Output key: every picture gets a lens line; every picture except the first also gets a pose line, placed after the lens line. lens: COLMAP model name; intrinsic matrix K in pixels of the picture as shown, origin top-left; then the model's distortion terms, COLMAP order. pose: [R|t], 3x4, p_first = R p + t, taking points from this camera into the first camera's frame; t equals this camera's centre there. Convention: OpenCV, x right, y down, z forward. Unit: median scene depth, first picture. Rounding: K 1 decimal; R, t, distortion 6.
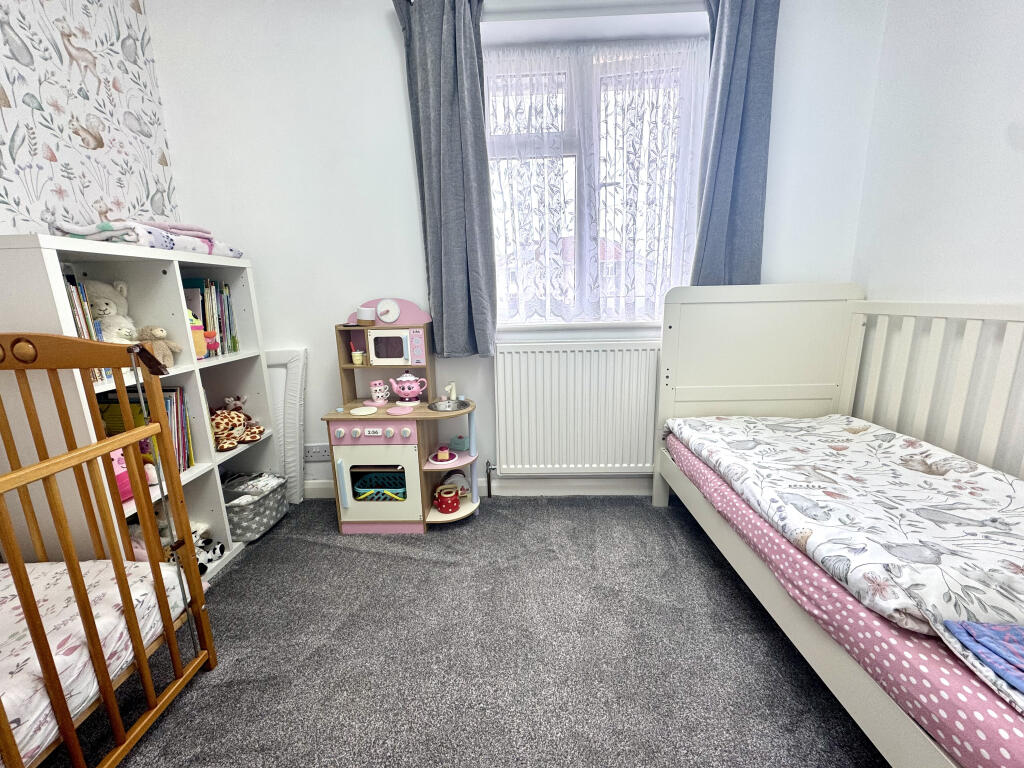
lens RADIAL K [[412.3, 0, 510.3], [0, 412.3, 385.3], [0, 0, 1]] dist [-0.000520, -0.000040]
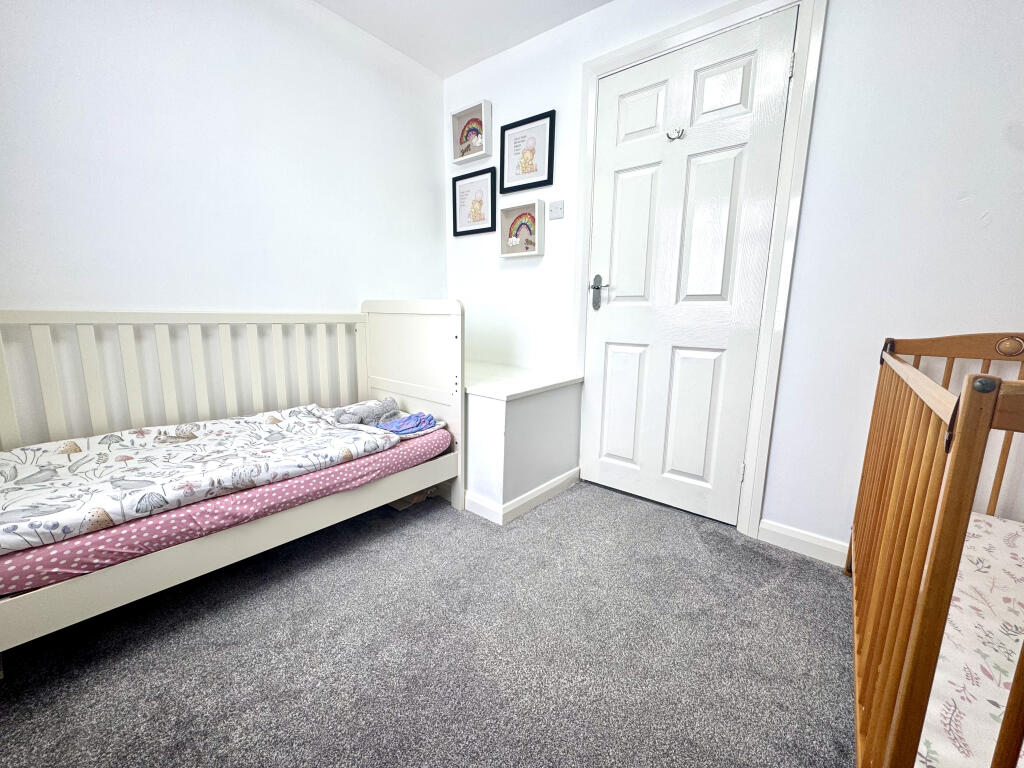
lens RADIAL K [[412.3, 0, 513.5], [0, 412.3, 384.9], [0, 0, 1]] dist [-0.000520, -0.000040]
pose [[-0.784600, -0.098684, 0.612099, -0.616594], [0.126256, 0.941134, 0.313570, -0.245145], [-0.607011, 0.323308, -0.725954, 1.334101]]
